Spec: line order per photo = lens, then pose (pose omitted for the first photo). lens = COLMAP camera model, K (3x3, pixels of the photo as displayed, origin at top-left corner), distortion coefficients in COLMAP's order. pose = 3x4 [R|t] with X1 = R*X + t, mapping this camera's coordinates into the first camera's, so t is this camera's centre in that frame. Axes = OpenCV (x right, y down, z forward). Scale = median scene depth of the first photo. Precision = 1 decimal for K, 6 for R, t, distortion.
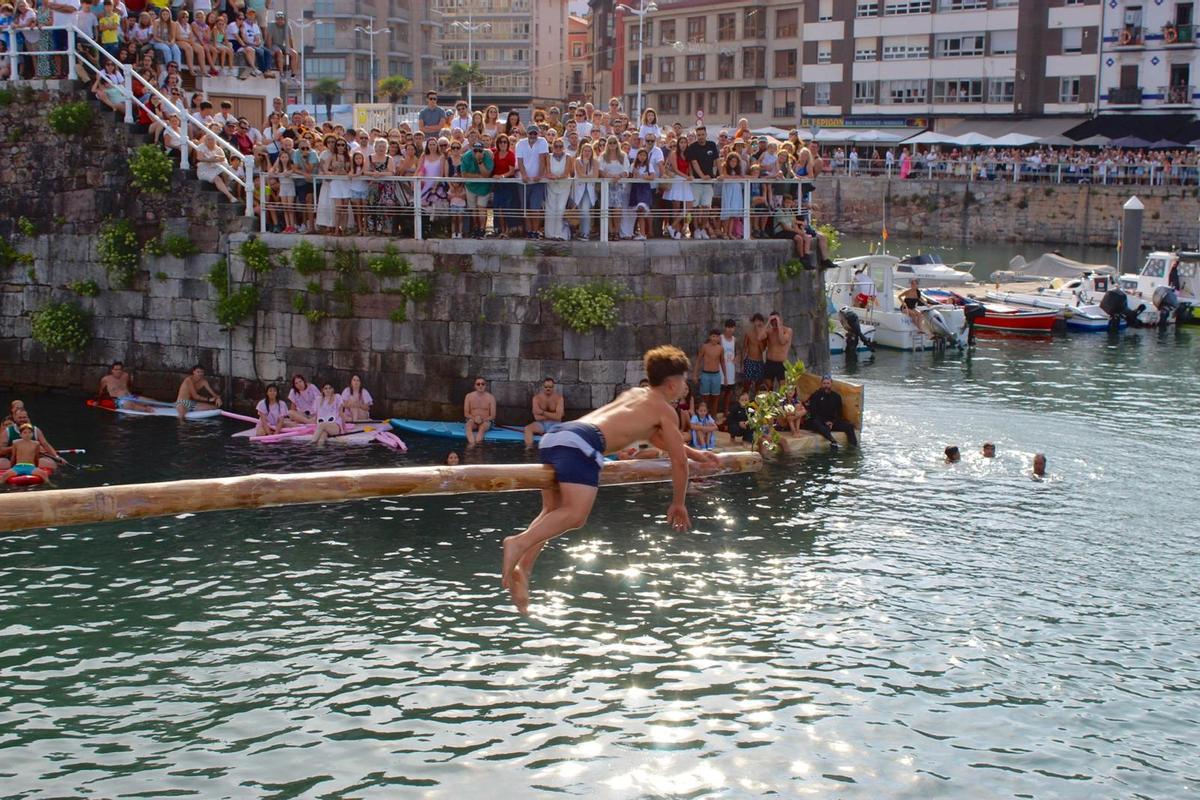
lens RADIAL K [[1577.1, 0, 638.5], [0, 1577.1, 397.3], [0, 0, 1]] dist [-0.082938, 0.151509]
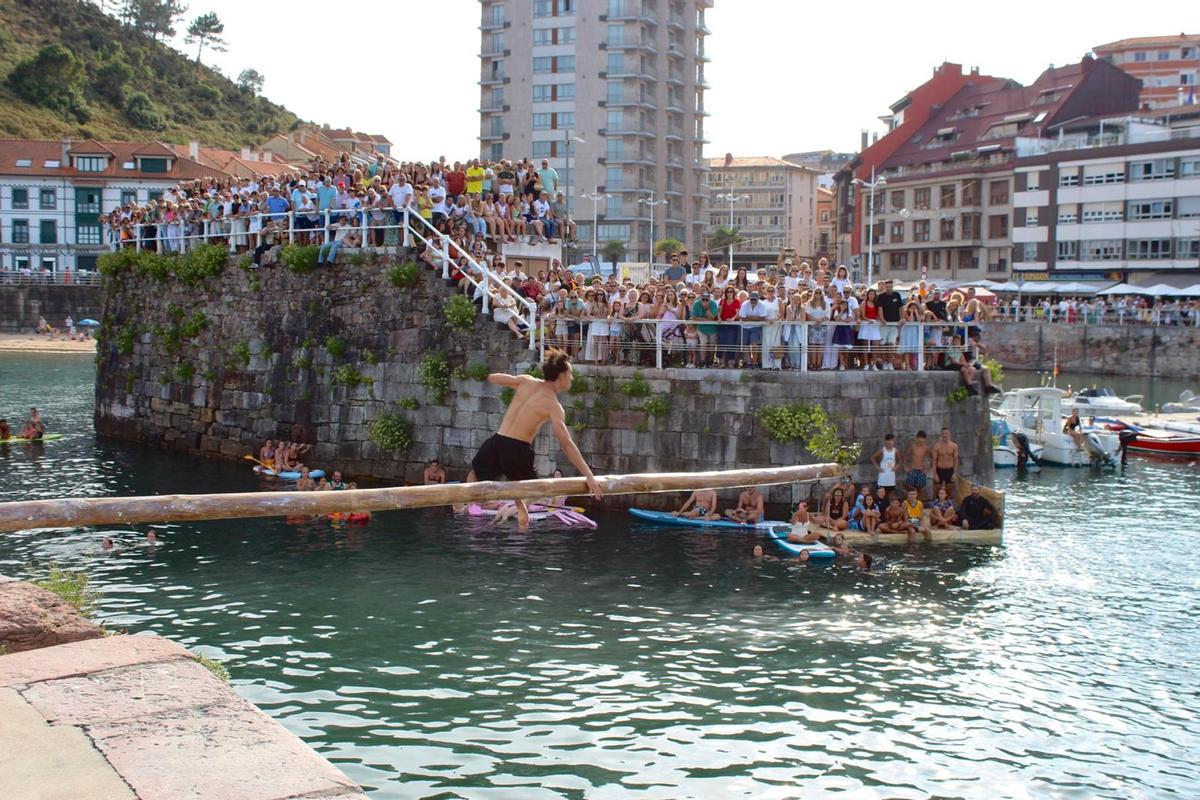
lens RADIAL K [[1343.8, 0, 637.7], [0, 1343.8, 397.7], [0, 0, 1]] dist [-0.120474, 0.163401]
pose [[0.984257, 0.010819, -0.176410, 0.028273], [-0.025410, 0.996418, -0.080661, 0.009521], [0.174905, 0.083874, 0.981006, -0.058805]]
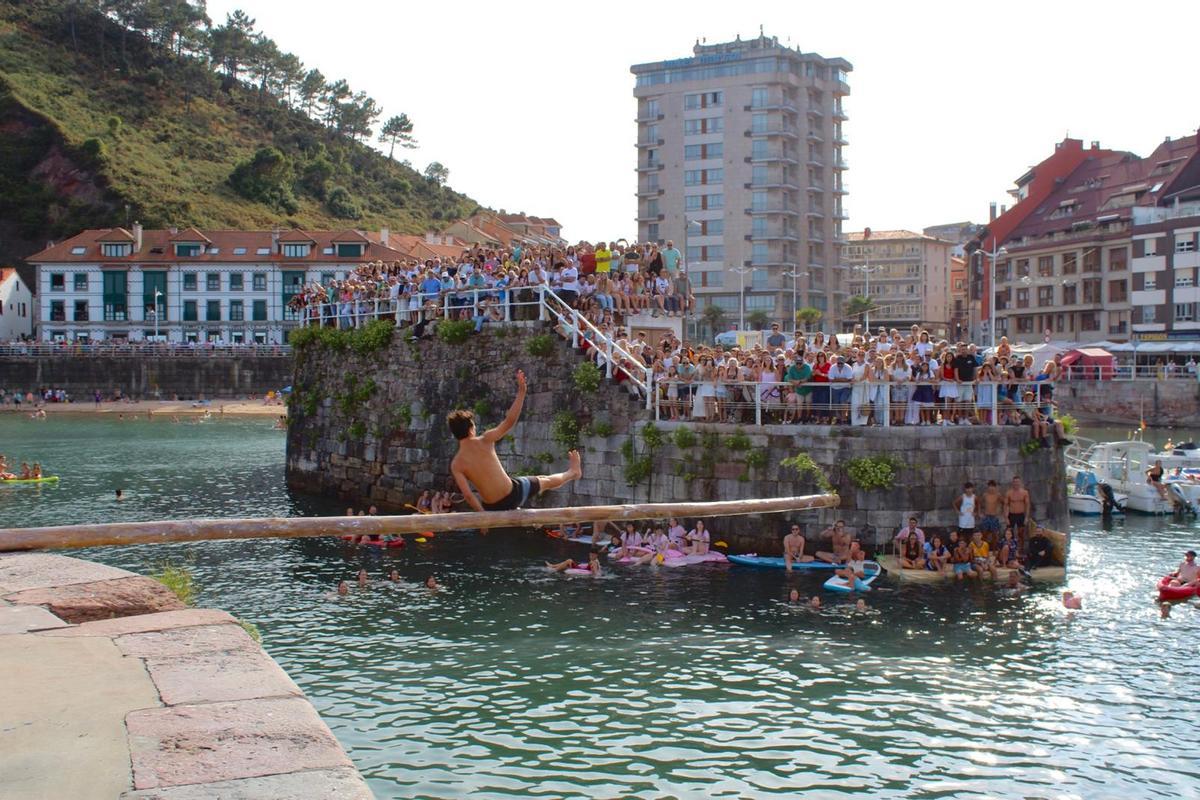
lens RADIAL K [[1235.9, 0, 635.3], [0, 1235.9, 402.3], [0, 0, 1]] dist [-0.131350, 0.144844]
pose [[0.954992, -0.005777, -0.296576, 0.068918], [-0.031118, 0.992343, -0.119531, 0.014037], [0.294996, 0.123380, 0.947499, -0.086309]]
